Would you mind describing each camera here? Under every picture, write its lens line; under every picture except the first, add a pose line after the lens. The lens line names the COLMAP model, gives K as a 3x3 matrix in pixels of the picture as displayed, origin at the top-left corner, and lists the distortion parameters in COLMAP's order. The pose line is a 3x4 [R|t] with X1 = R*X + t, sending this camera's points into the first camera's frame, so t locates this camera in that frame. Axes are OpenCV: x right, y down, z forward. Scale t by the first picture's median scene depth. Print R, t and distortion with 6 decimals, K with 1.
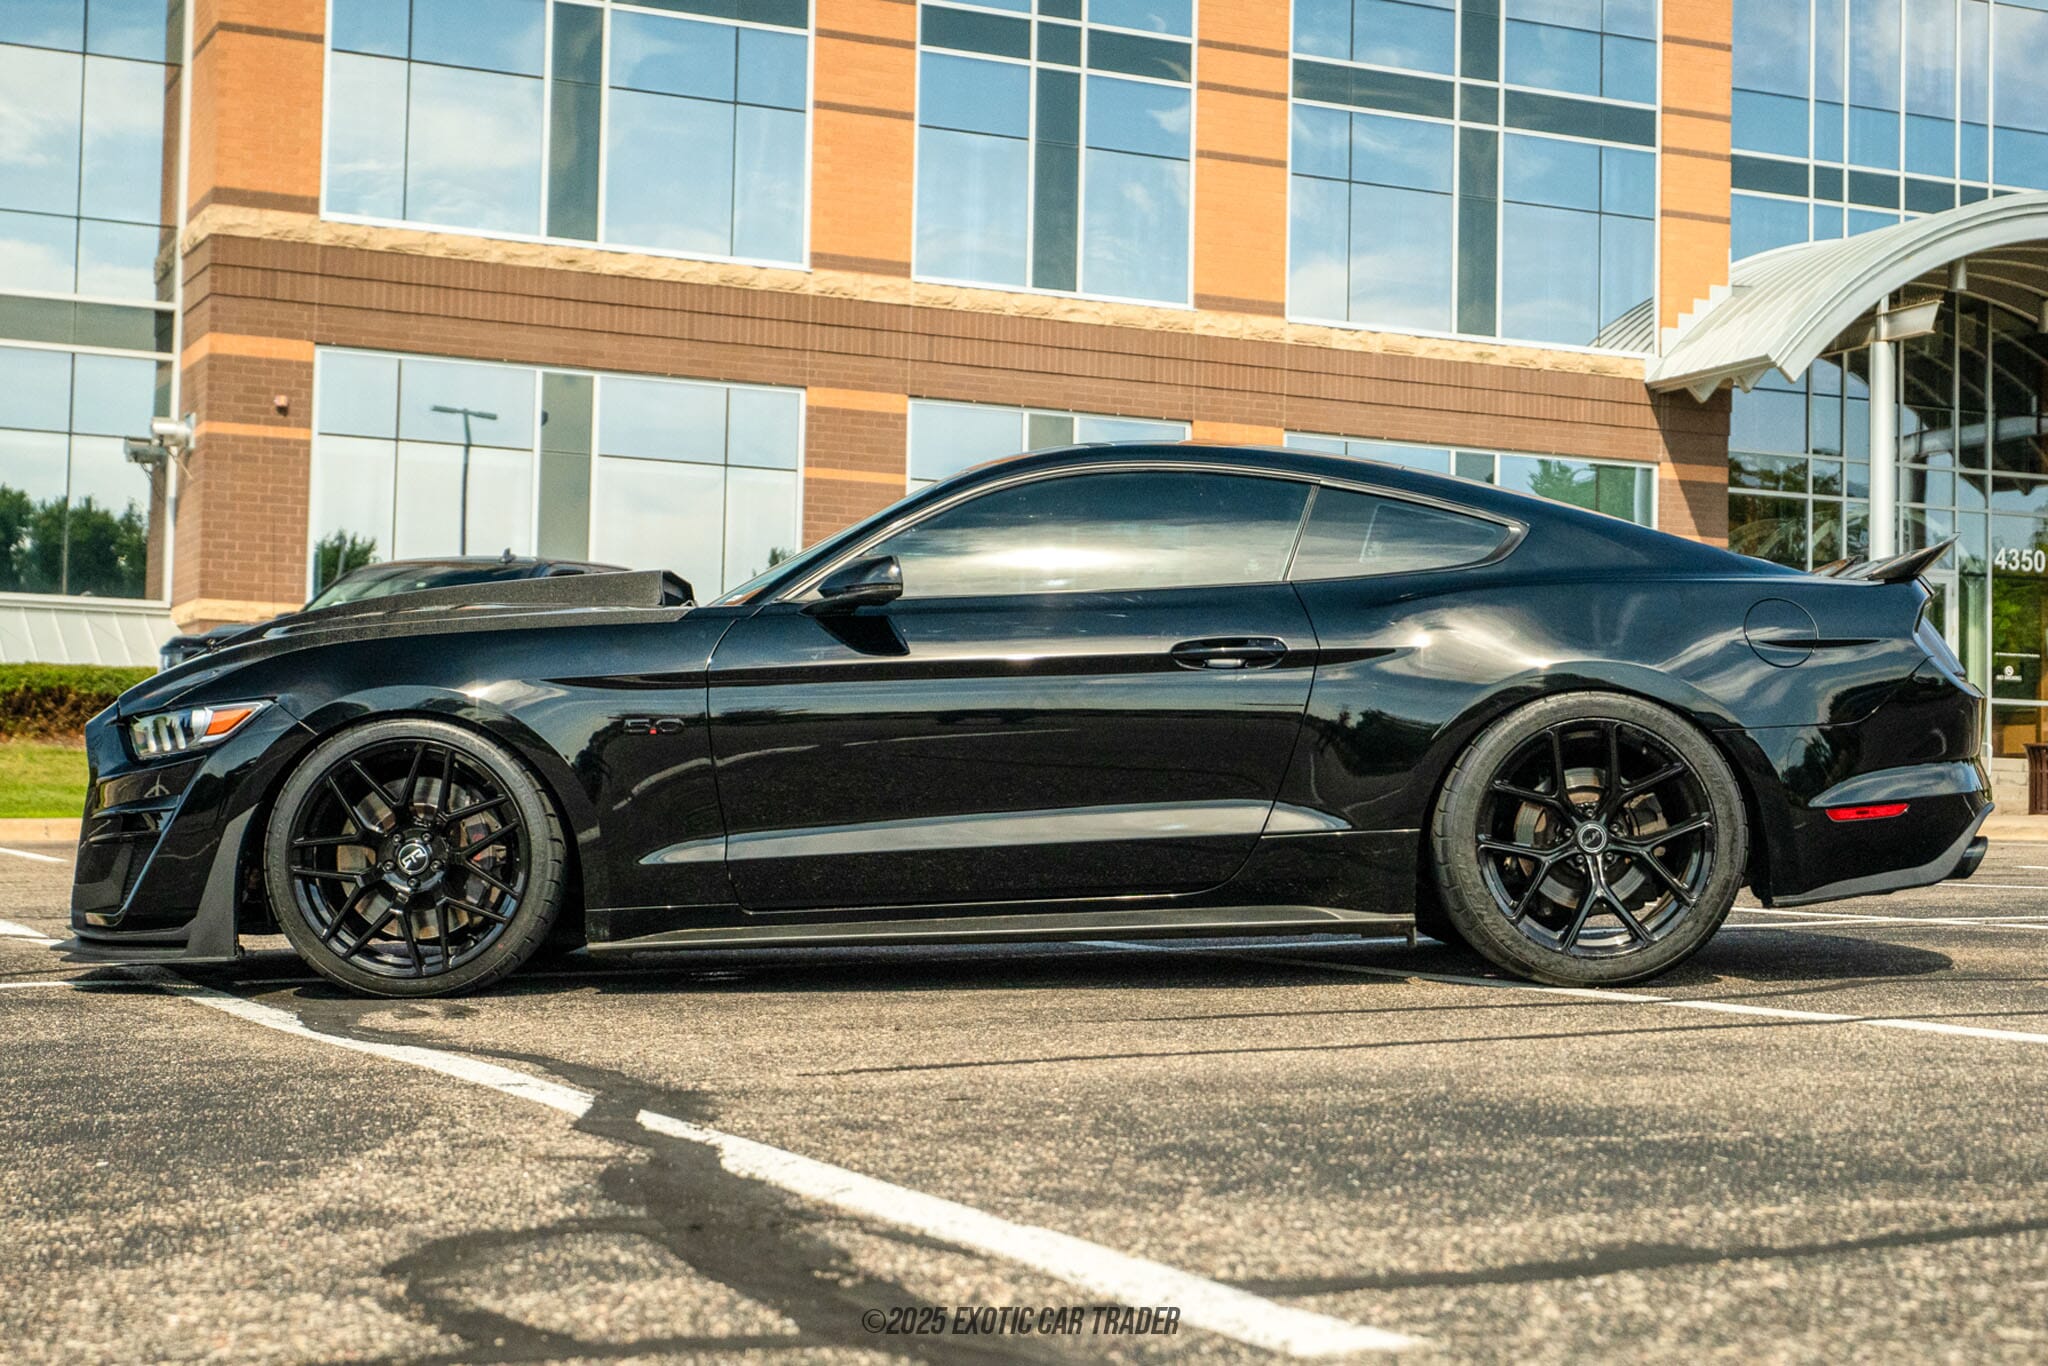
lens RADIAL K [[2783.2, 0, 1024.0], [0, 2783.2, 683.0], [0, 0, 1]] dist [0.069275, -0.011977]
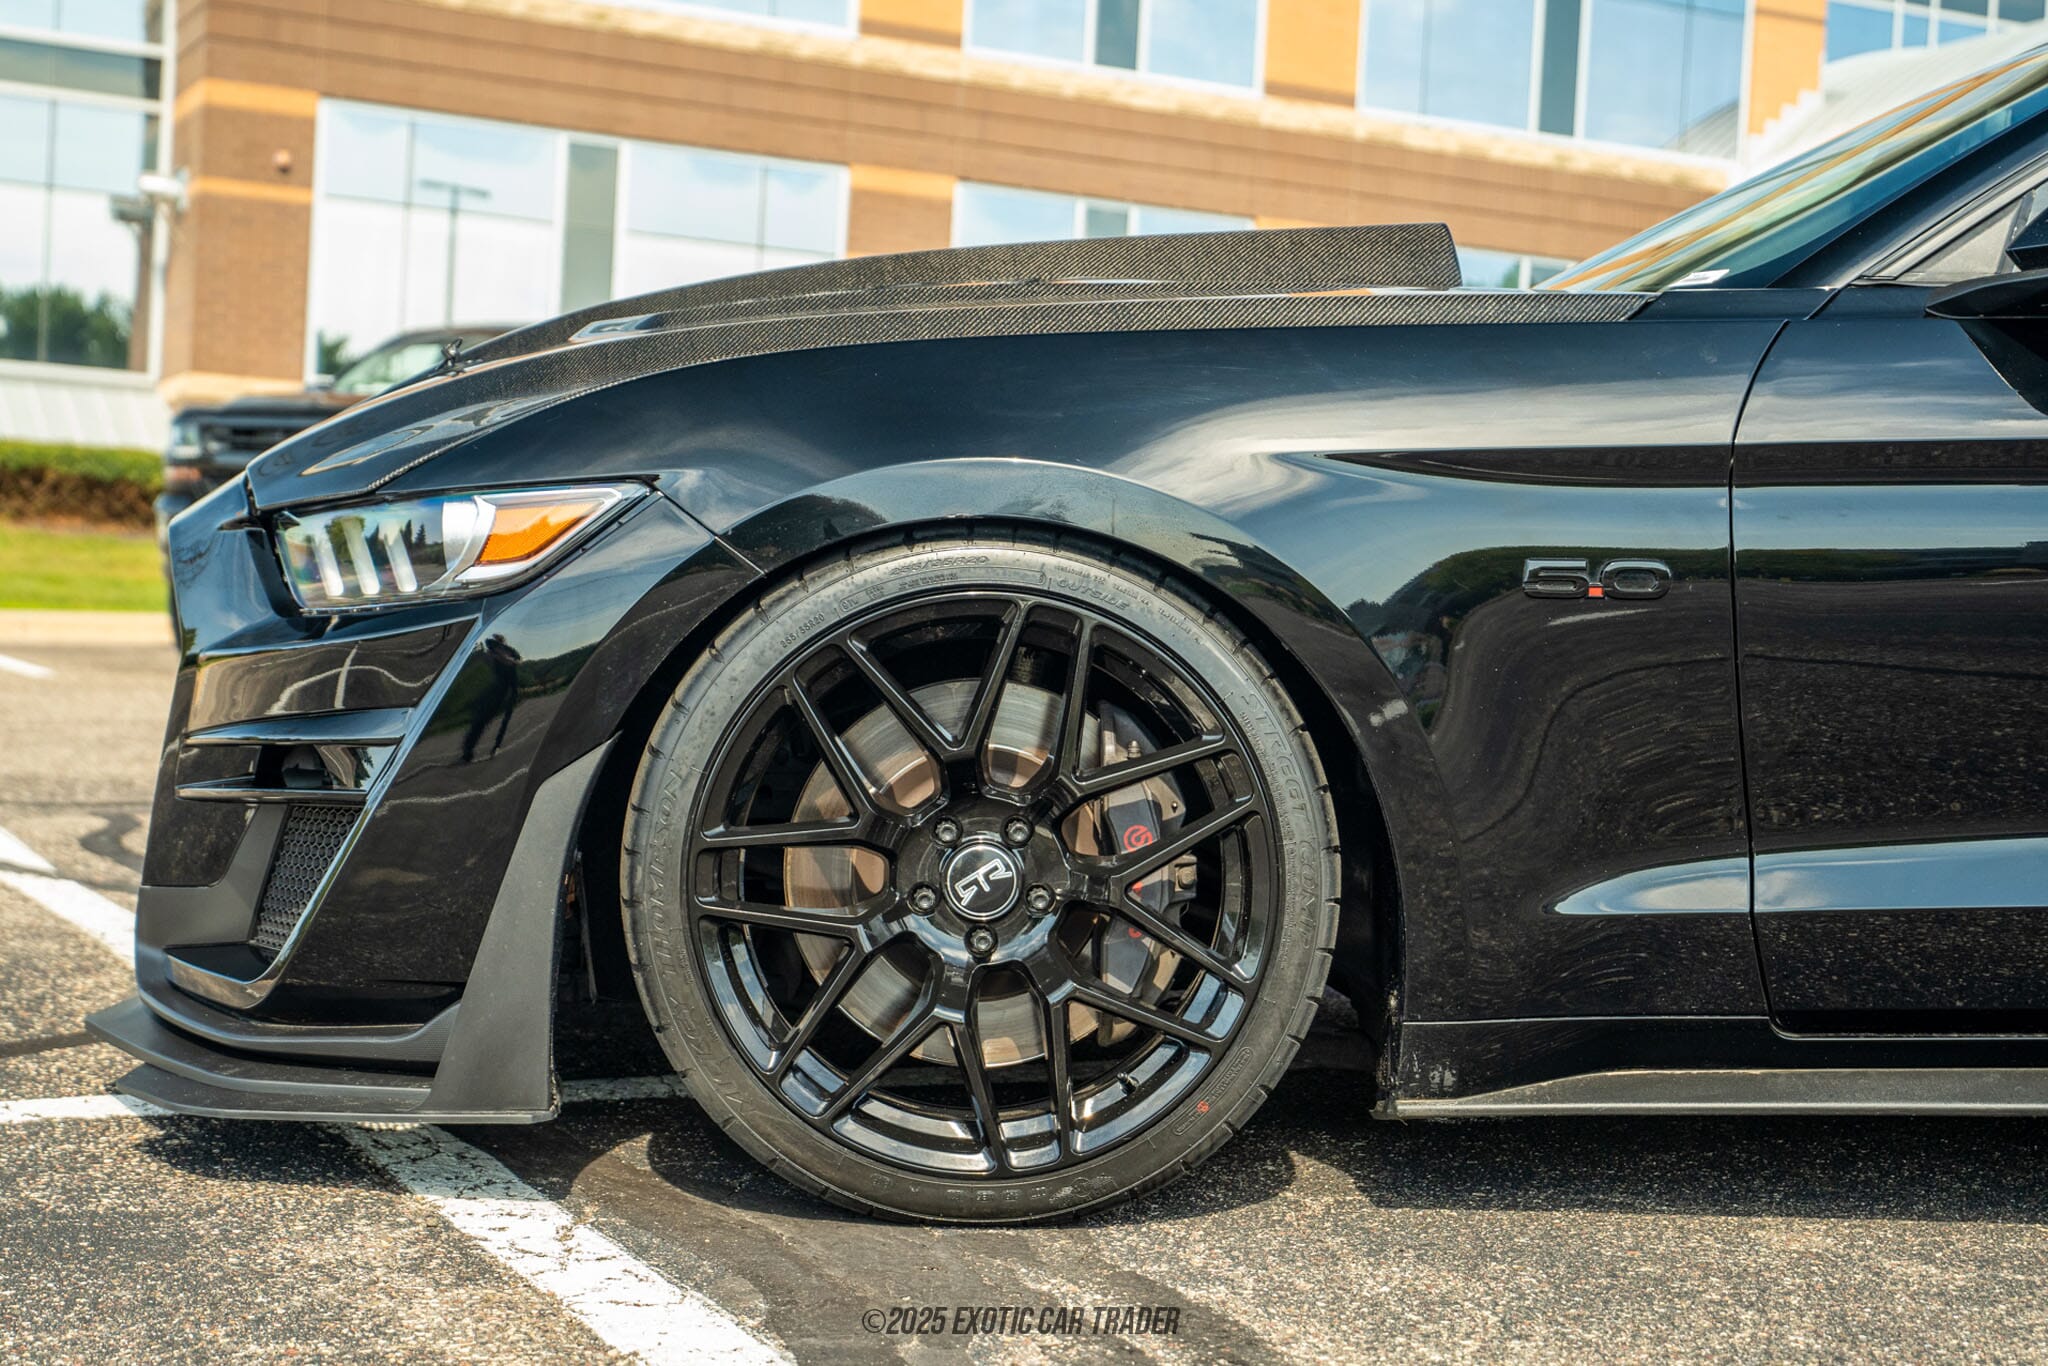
lens RADIAL K [[2783.2, 0, 1024.0], [0, 2783.2, 683.0], [0, 0, 1]] dist [0.069275, -0.011977]
pose [[0.999490, 0.030352, 0.009921, -0.133277], [-0.030950, 0.997264, 0.067131, 0.003782], [-0.007857, -0.067404, 0.997695, 0.364363]]
